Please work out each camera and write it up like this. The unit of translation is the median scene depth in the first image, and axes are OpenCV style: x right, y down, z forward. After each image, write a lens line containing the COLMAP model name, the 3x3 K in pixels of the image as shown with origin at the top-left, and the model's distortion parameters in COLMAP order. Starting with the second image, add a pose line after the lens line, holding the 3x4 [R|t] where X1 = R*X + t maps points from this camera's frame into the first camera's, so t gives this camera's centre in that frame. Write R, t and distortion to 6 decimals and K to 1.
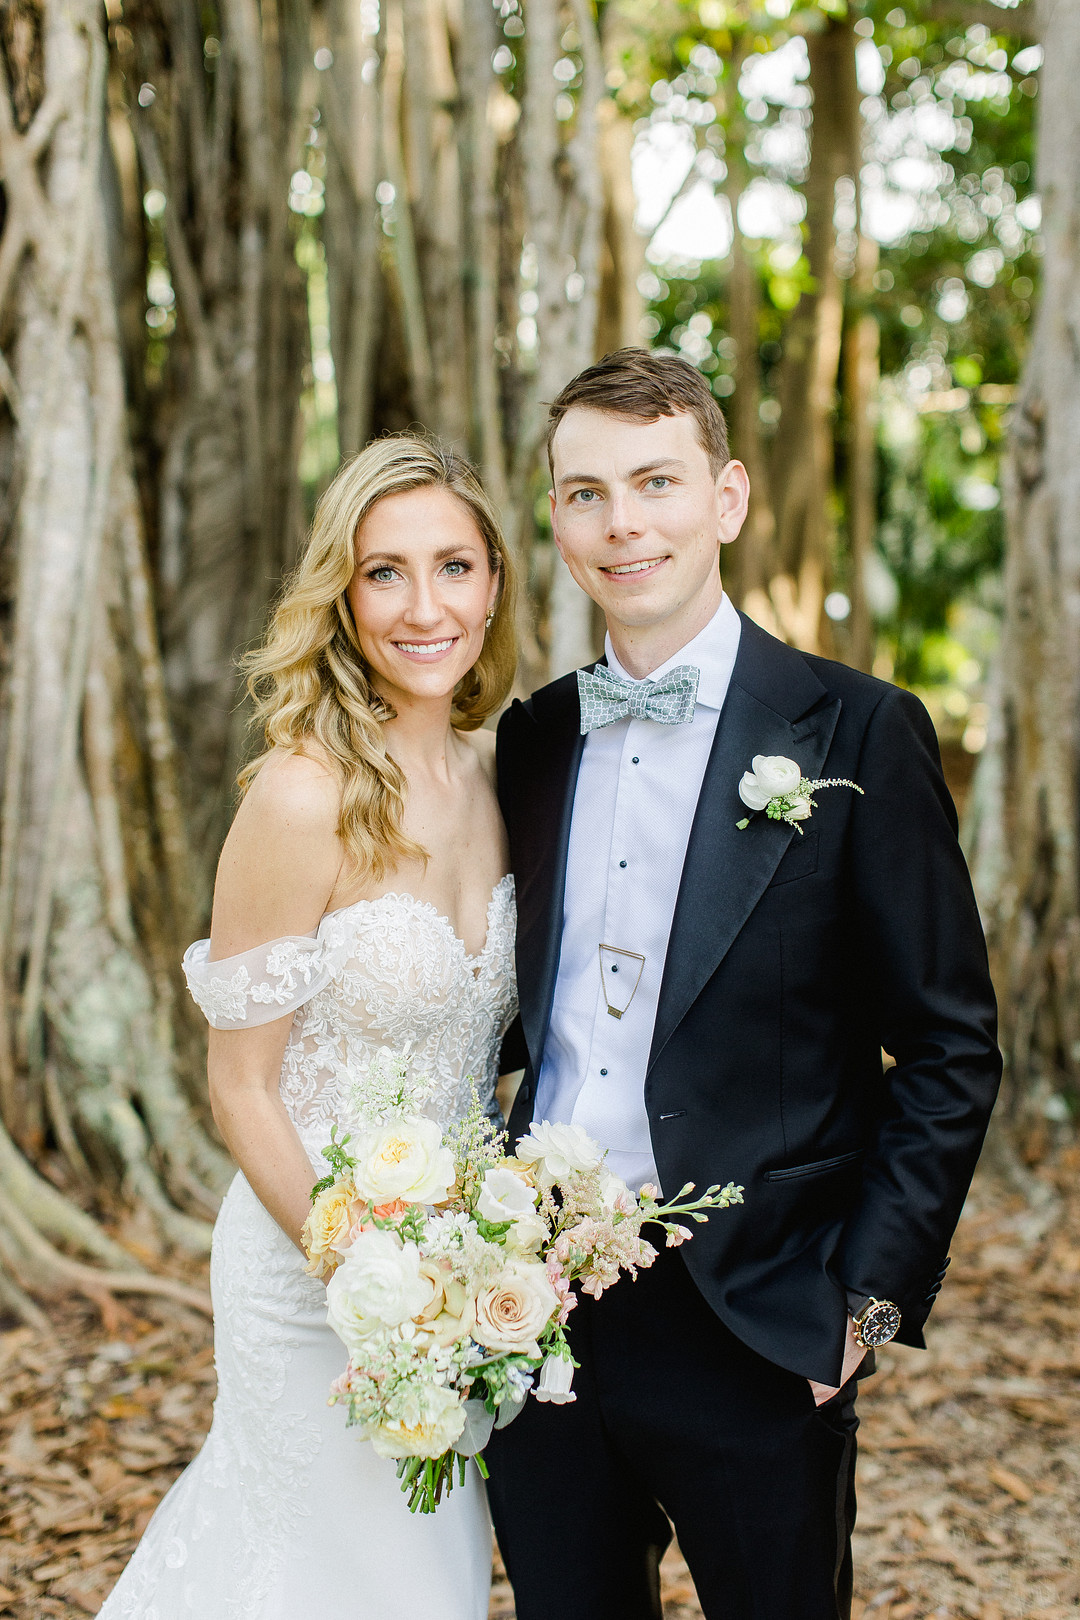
lens RADIAL K [[2282.4, 0, 540.0], [0, 2282.4, 810.0], [0, 0, 1]] dist [-0.002272, 0.022244]
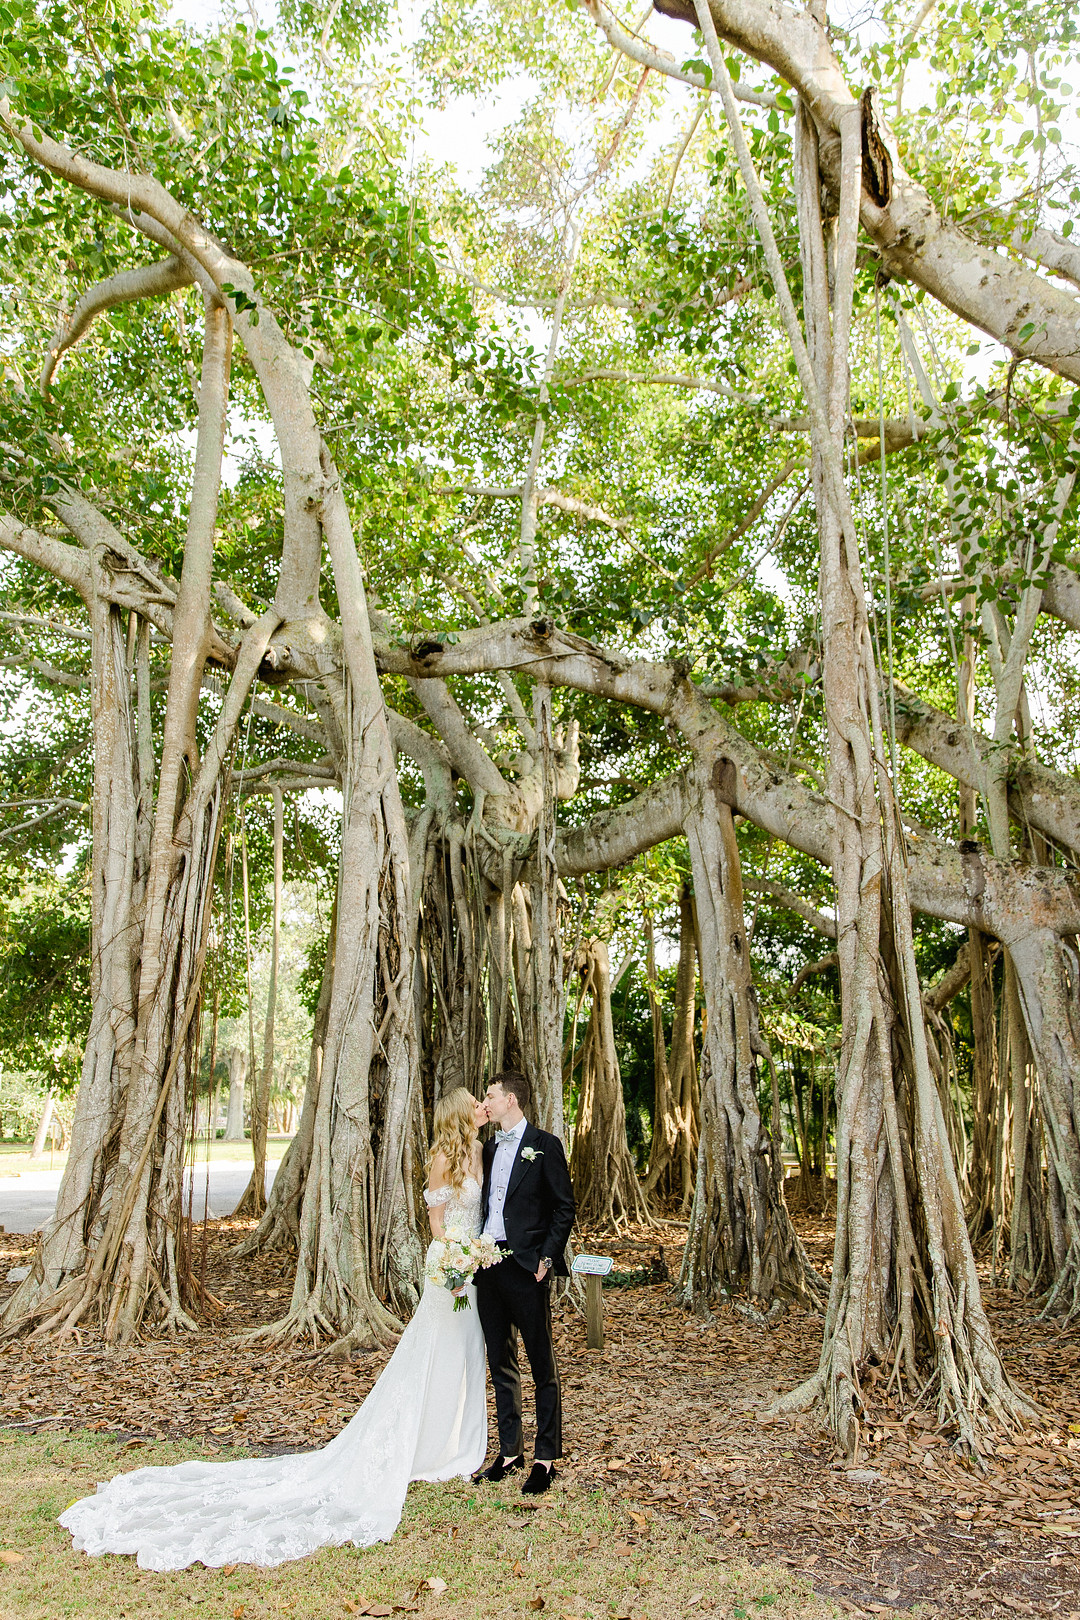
lens RADIAL K [[1136.3, 0, 540.0], [0, 1136.3, 810.0], [0, 0, 1]] dist [0.008045, 0.000524]
pose [[0.996401, -0.035654, -0.076896, 0.136612], [0.006657, 0.937338, -0.348357, 0.061912], [0.084498, 0.346591, 0.934203, -0.674853]]
